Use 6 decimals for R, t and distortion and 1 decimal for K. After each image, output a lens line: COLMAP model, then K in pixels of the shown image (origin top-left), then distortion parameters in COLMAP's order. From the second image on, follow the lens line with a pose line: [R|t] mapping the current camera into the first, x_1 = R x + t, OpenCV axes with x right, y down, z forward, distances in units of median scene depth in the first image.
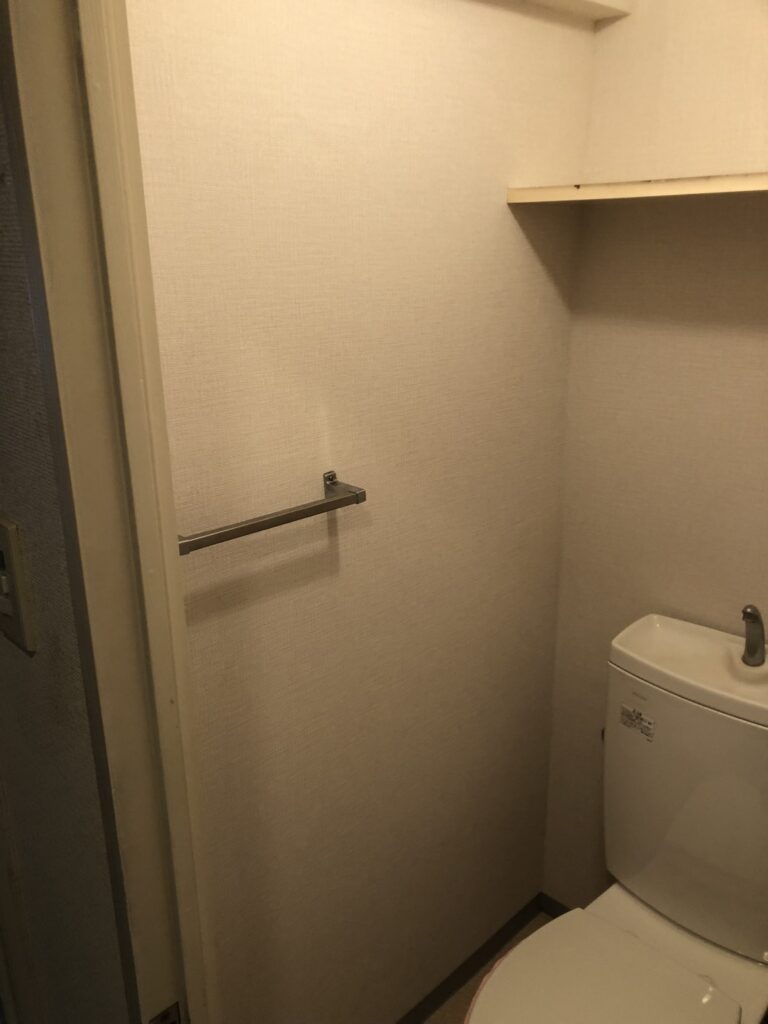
lens RADIAL K [[809.2, 0, 384.0], [0, 809.2, 512.0], [0, 0, 1]] dist [-0.029503, 0.005140]
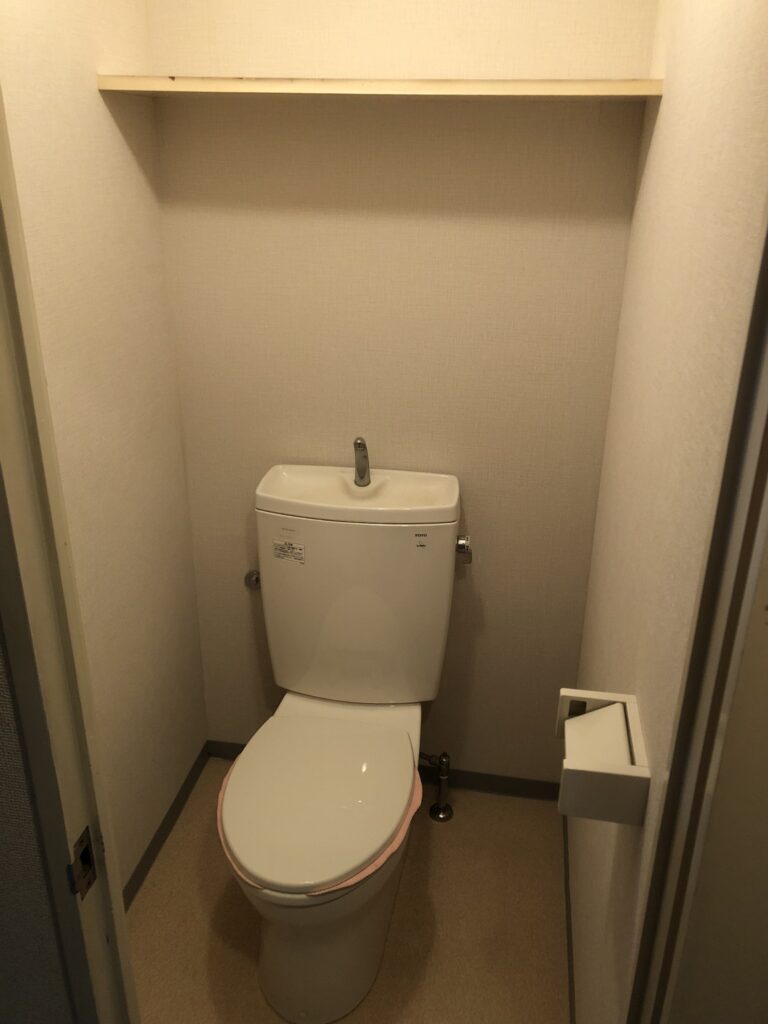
lens RADIAL K [[809.2, 0, 384.0], [0, 809.2, 512.0], [0, 0, 1]] dist [-0.029503, 0.005140]
pose [[0.804192, -0.208075, 0.556759, -0.232823], [0.148104, 0.977326, 0.151327, 0.041739], [-0.575622, -0.039237, 0.816774, -0.063416]]
